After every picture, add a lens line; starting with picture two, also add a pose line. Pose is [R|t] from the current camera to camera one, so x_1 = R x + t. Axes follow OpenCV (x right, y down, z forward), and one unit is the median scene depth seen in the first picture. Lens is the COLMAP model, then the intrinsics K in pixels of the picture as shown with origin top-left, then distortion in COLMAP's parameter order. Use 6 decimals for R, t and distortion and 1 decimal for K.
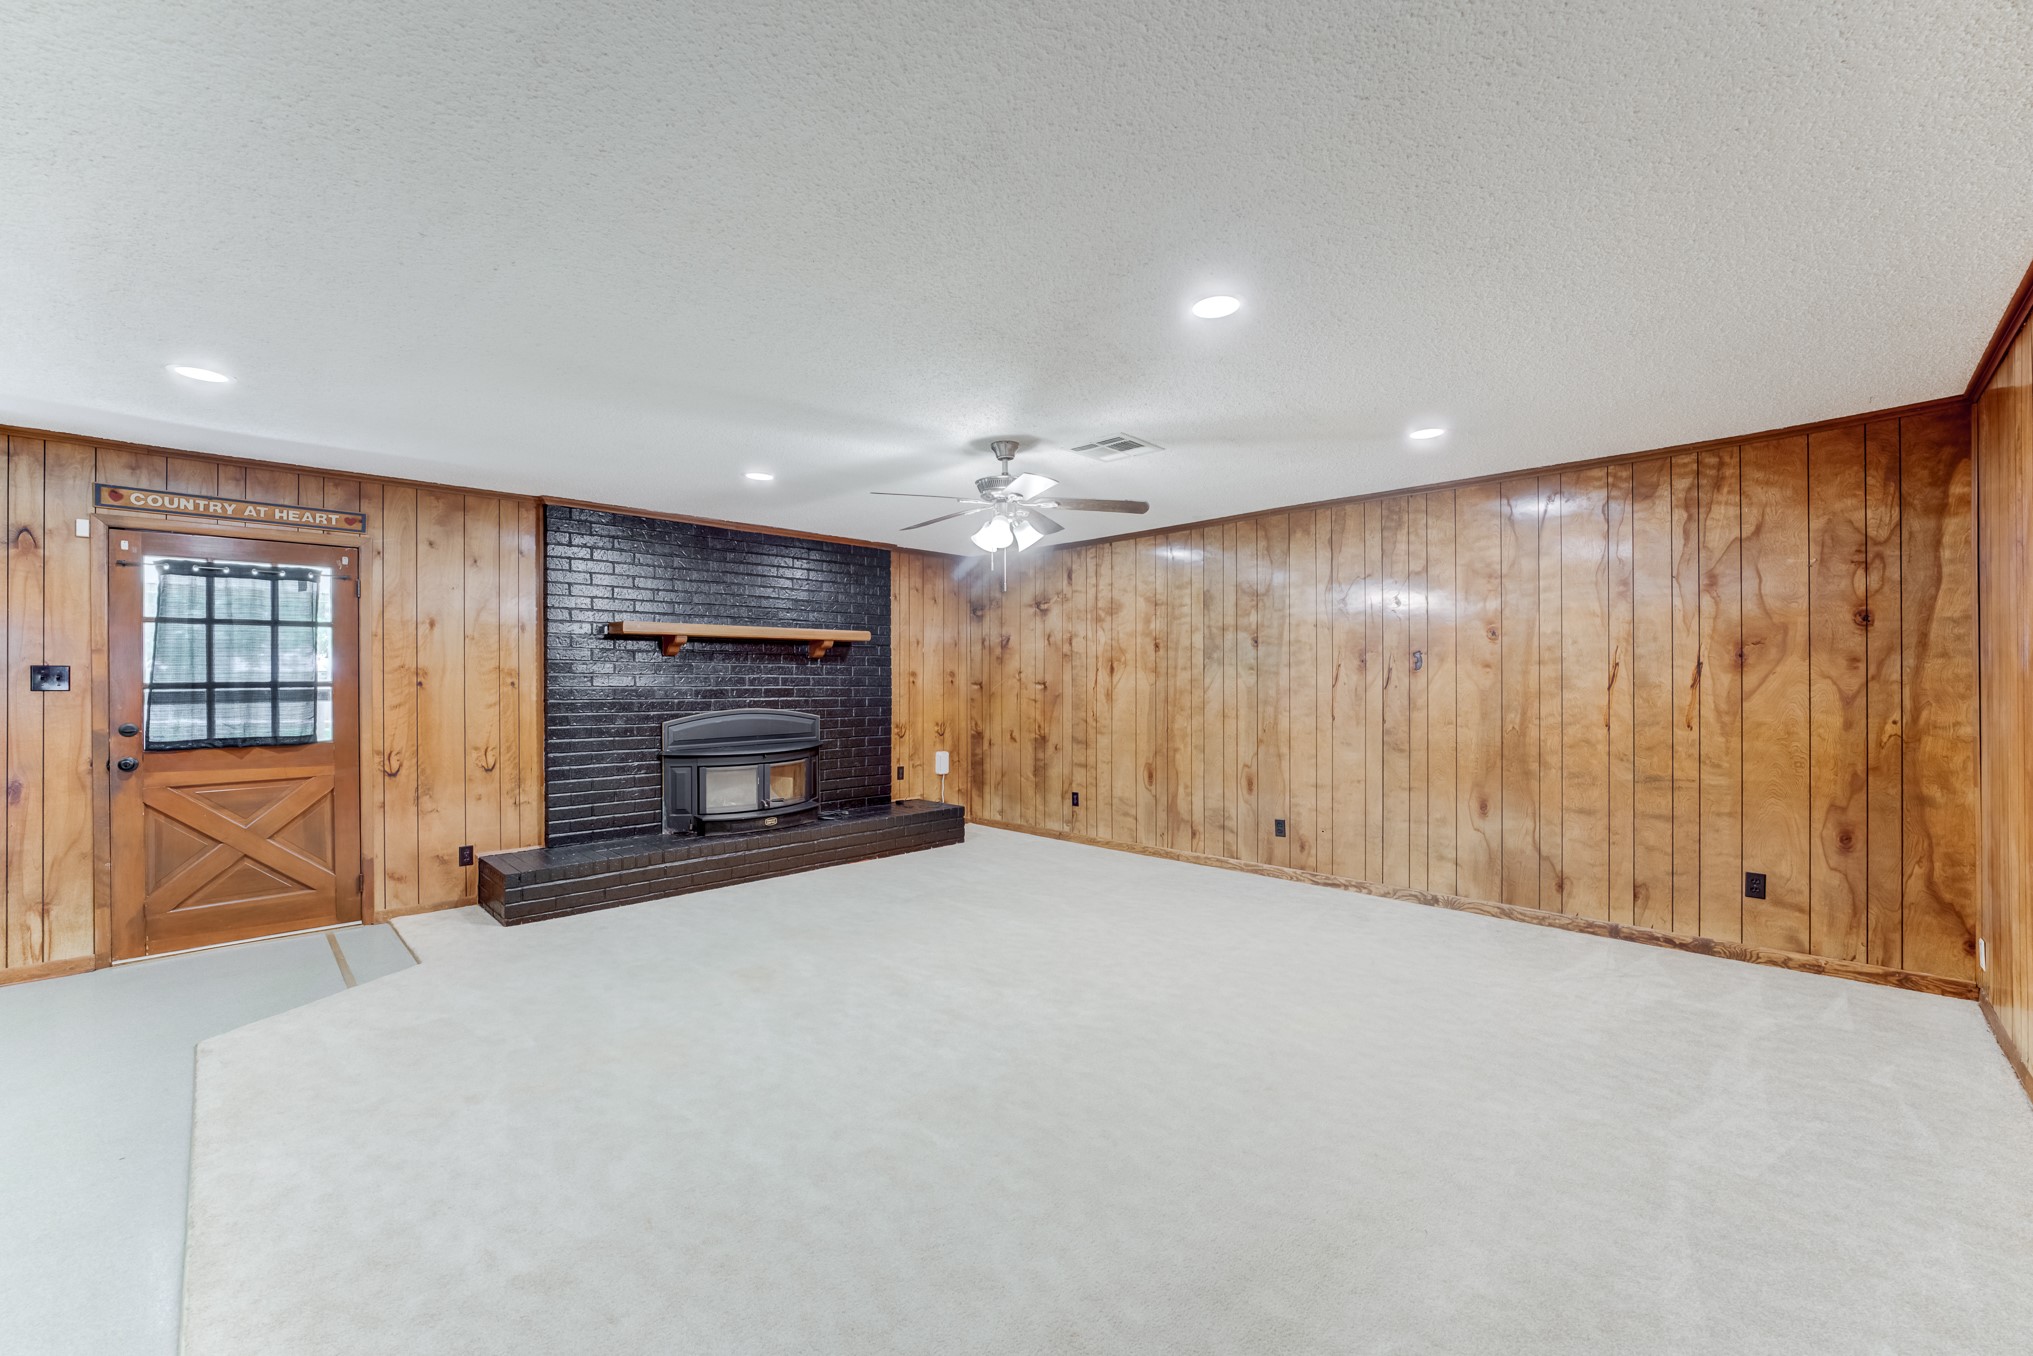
lens RADIAL K [[812.5, 0, 1009.2], [0, 812.5, 681.0], [0, 0, 1]] dist [-0.018029, 0.002065]
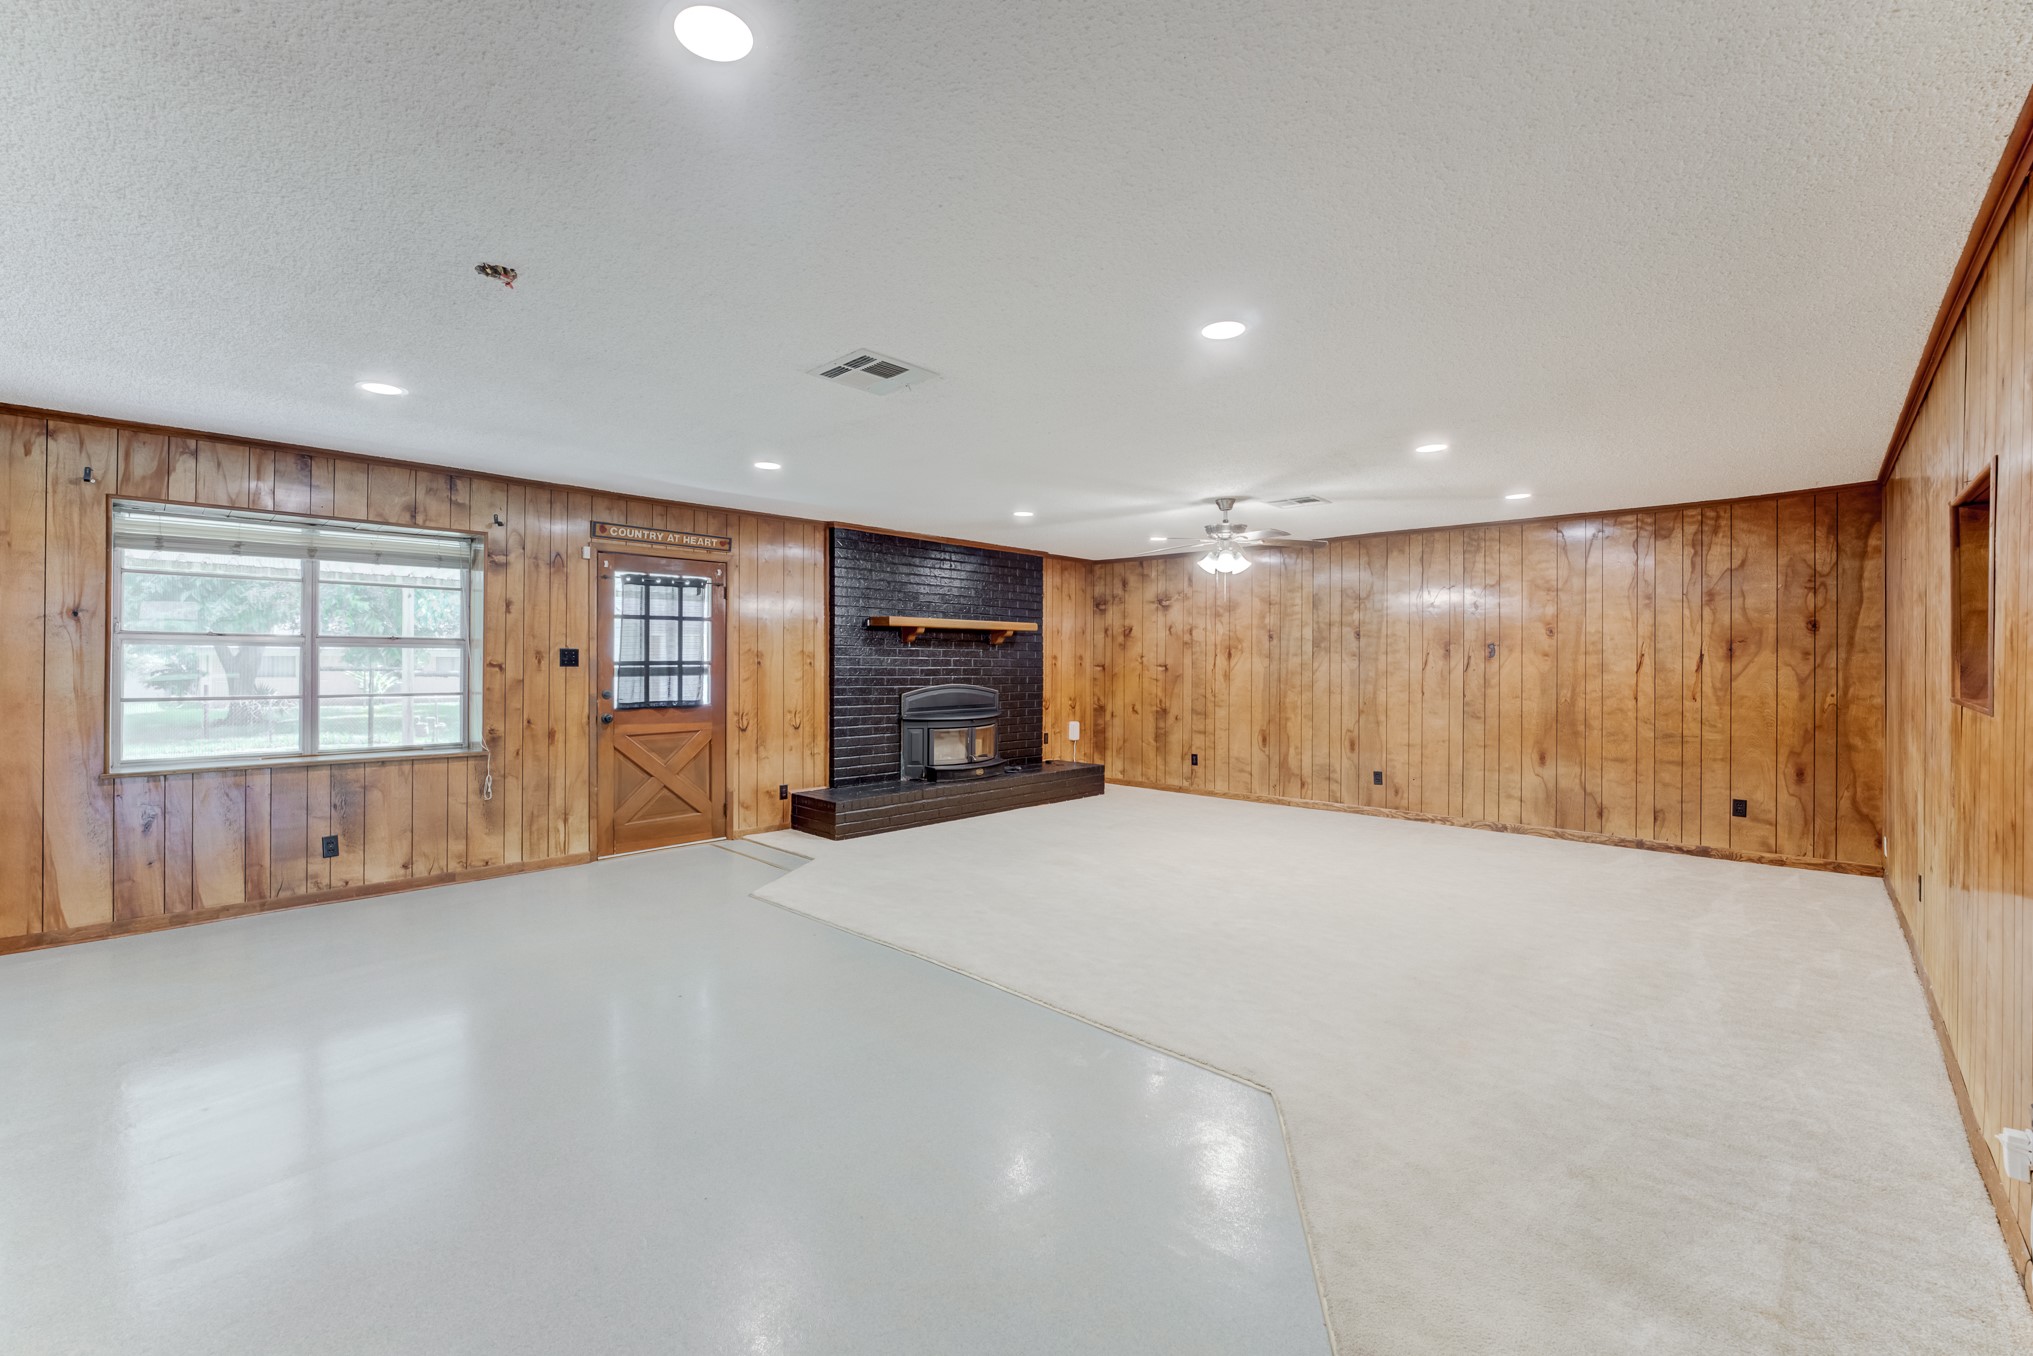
lens RADIAL K [[846.2, 0, 972.5], [0, 846.2, 663.7], [0, 0, 1]] dist [-0.016379, 0.000363]
pose [[0.999970, 0.006769, 0.003682, -0.370989], [-0.006771, 0.999977, 0.000411, 0.001696], [-0.003679, -0.000436, 0.999993, -0.404485]]
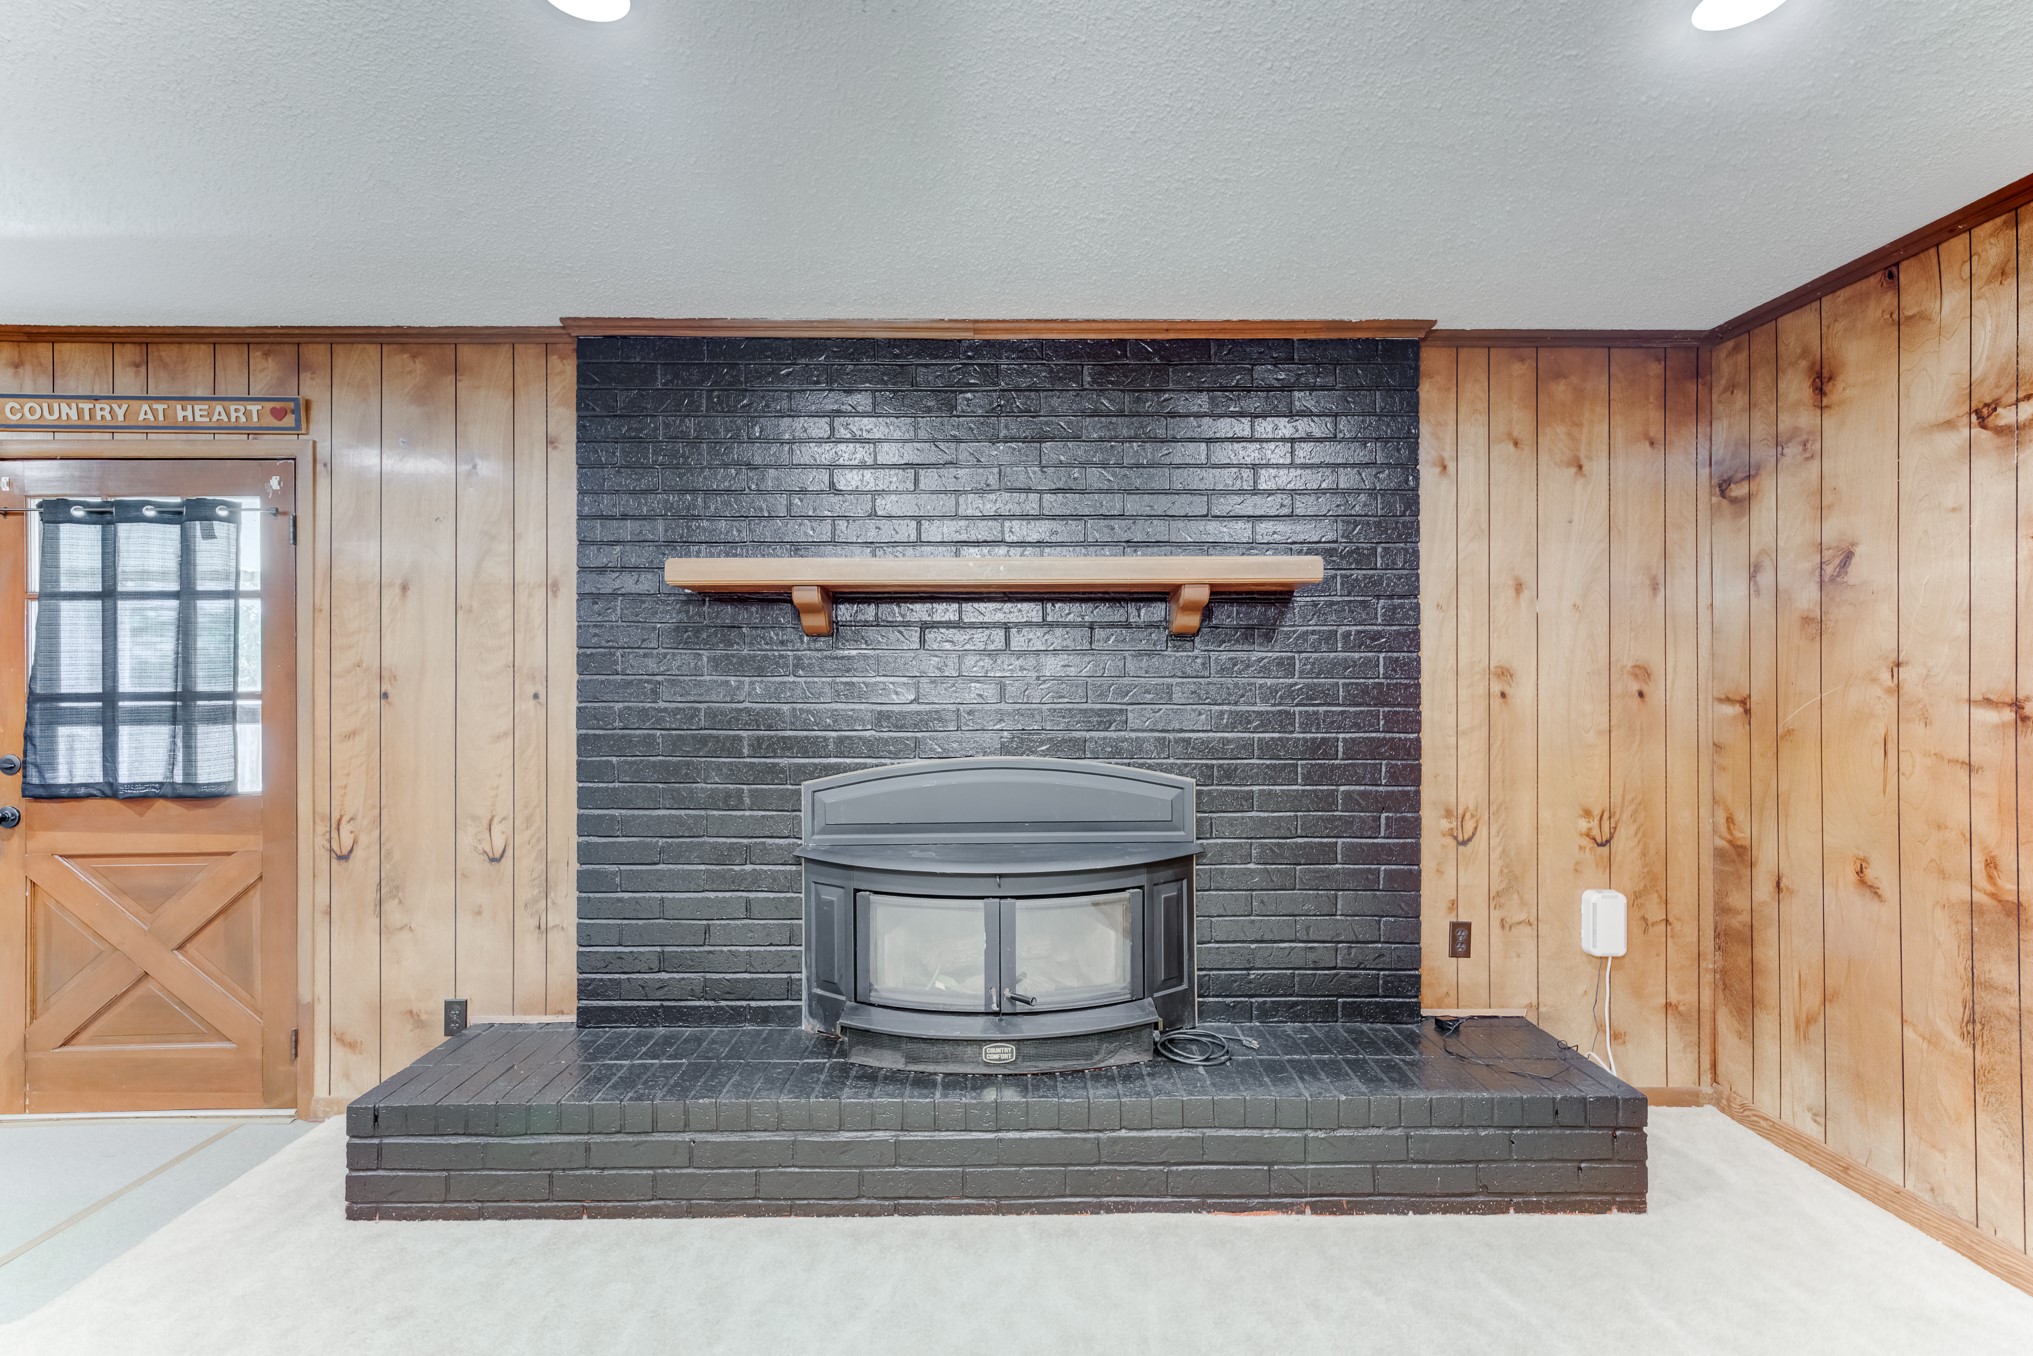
lens RADIAL K [[974.5, 0, 1012.3], [0, 974.5, 684.8], [0, 0, 1]] dist [0.003855, 0.000283]
pose [[0.720866, -0.000602, -0.693074, 0.041122], [-0.001274, 0.999997, -0.002194, -0.002847], [0.693073, 0.002465, 0.720863, 0.795825]]
